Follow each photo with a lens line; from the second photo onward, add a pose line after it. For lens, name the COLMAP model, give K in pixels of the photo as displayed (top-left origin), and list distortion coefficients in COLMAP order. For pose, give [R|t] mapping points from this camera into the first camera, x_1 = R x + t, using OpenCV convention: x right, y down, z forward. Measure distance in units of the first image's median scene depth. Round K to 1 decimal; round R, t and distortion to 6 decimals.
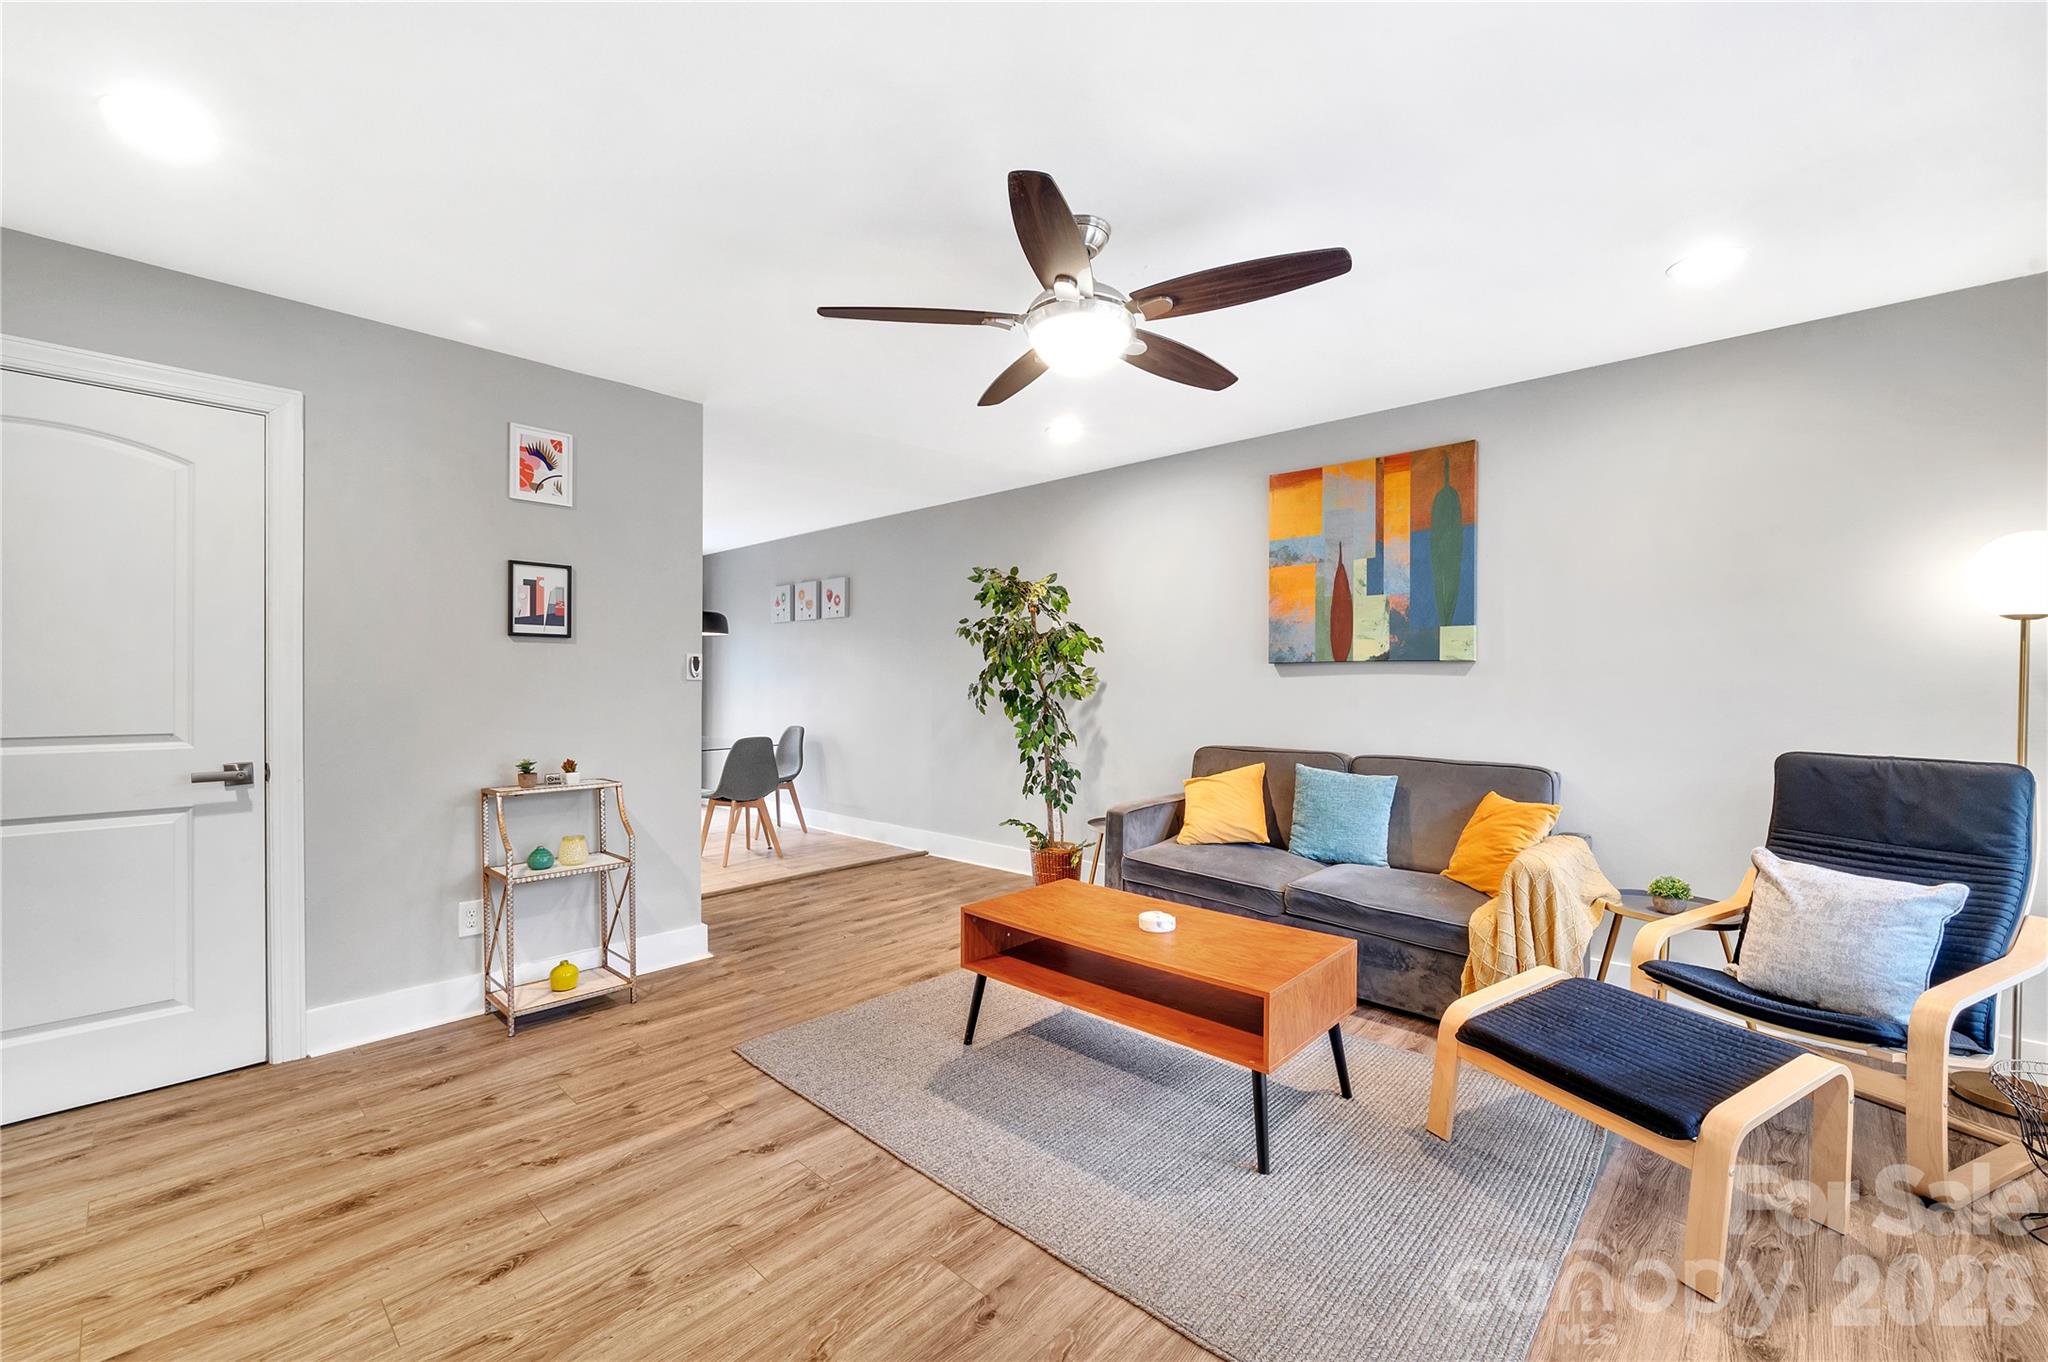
lens RADIAL K [[824.2, 0, 1010.0], [0, 824.2, 682.1], [0, 0, 1]] dist [-0.008995, -0.000214]
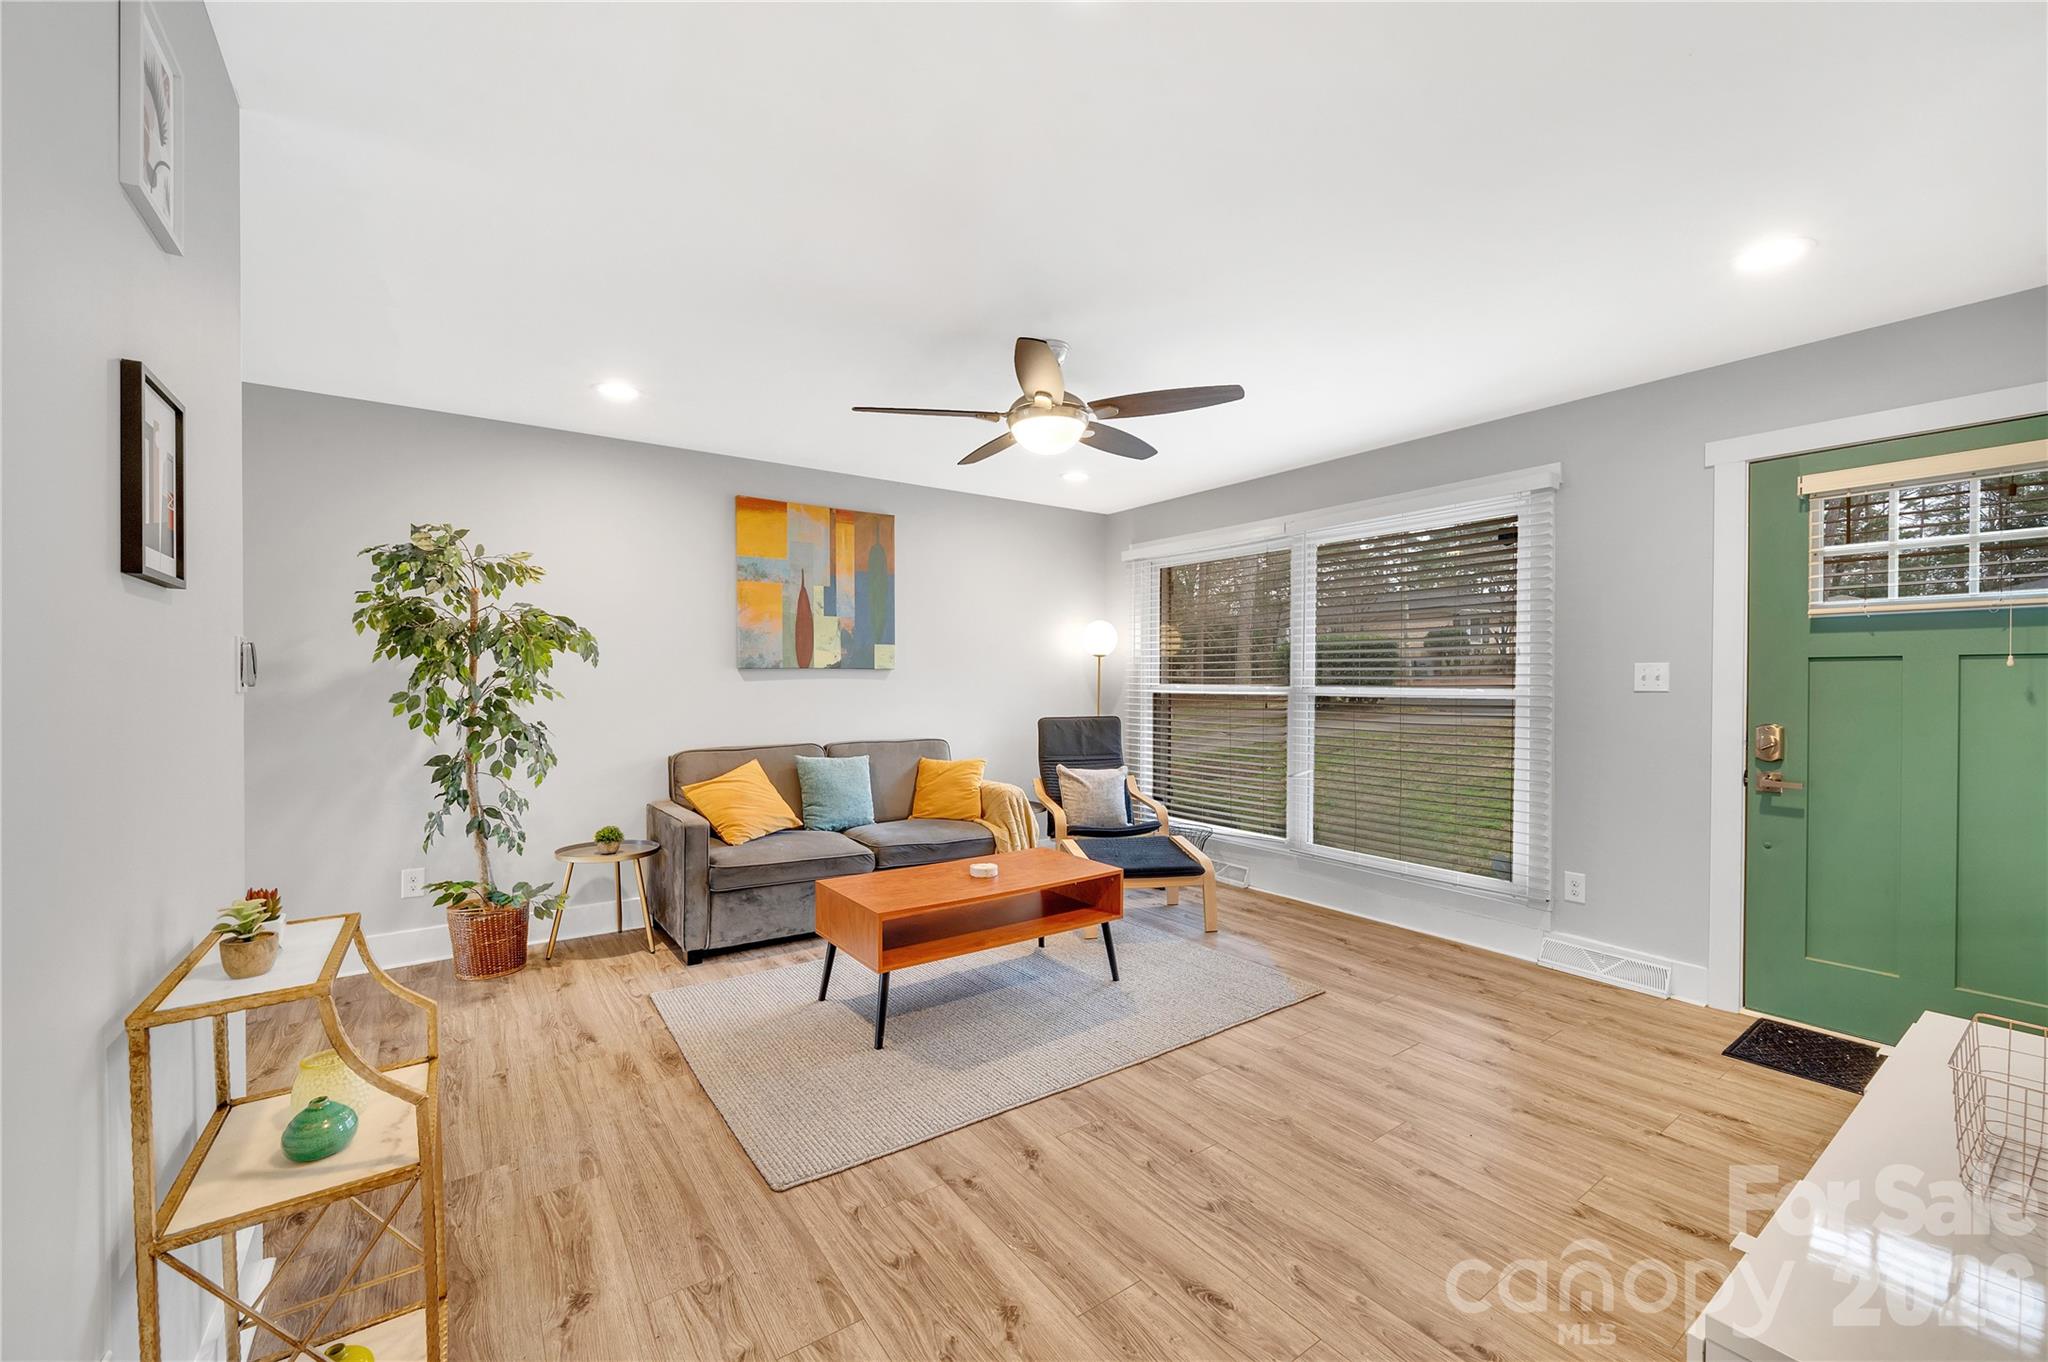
lens RADIAL K [[824.2, 0, 1010.0], [0, 824.2, 682.1], [0, 0, 1]] dist [-0.008995, -0.000214]
pose [[0.203042, -0.005293, 0.979156, -0.757573], [0.006831, 0.999969, 0.003989, -0.007538], [-0.979146, 0.005878, 0.203071, 0.483369]]
